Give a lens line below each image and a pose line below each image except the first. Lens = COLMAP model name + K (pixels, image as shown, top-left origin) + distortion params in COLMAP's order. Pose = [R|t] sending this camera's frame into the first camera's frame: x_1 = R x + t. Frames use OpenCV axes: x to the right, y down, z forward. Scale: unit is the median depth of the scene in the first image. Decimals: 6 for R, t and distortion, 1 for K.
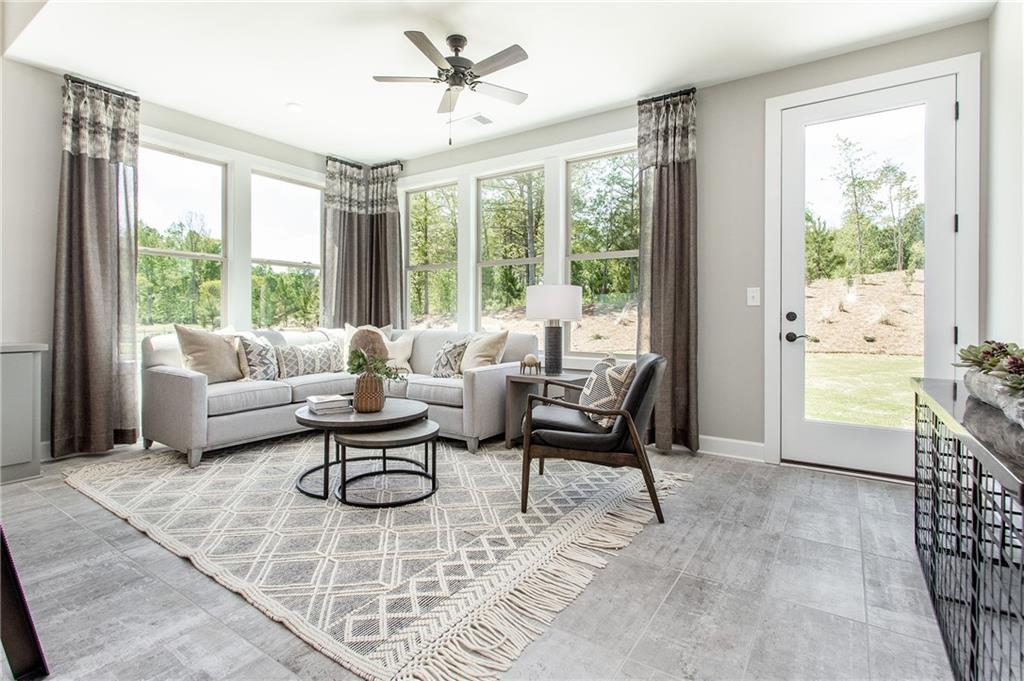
lens RADIAL K [[485.7, 0, 519.0], [0, 485.7, 323.4], [0, 0, 1]] dist [0.002913, 0.000422]
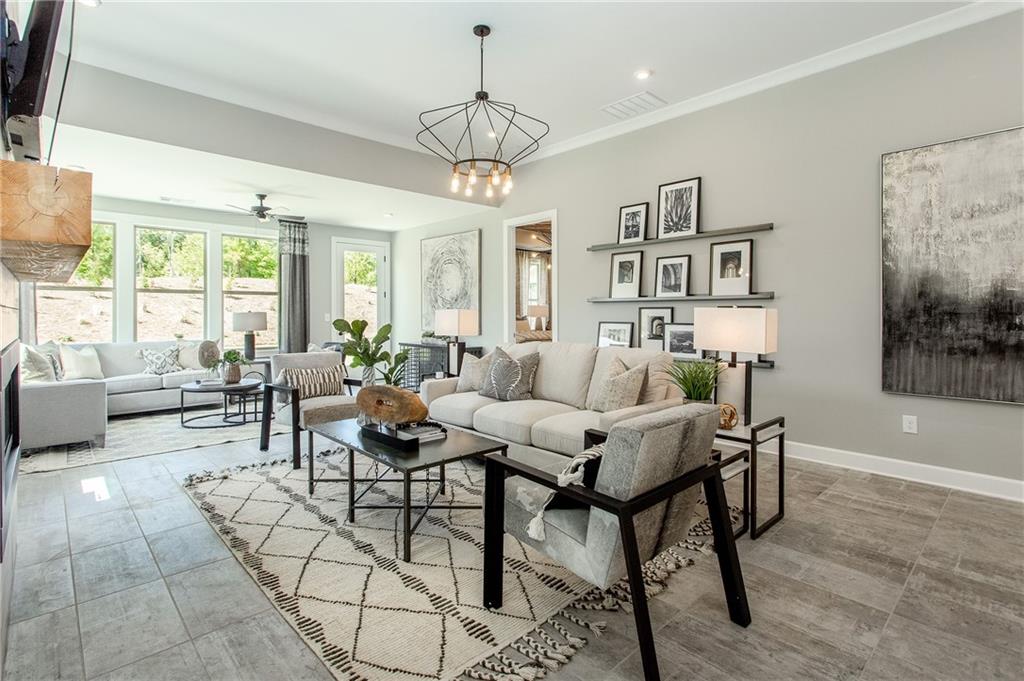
lens RADIAL K [[492.6, 0, 508.7], [0, 492.6, 311.6], [0, 0, 1]] dist [0.002307, 0.000913]
pose [[0.222071, -0.003719, 0.975023, -1.675115], [0.020750, 0.999784, -0.000912, -0.062558], [-0.974810, 0.020434, 0.222100, -0.399969]]
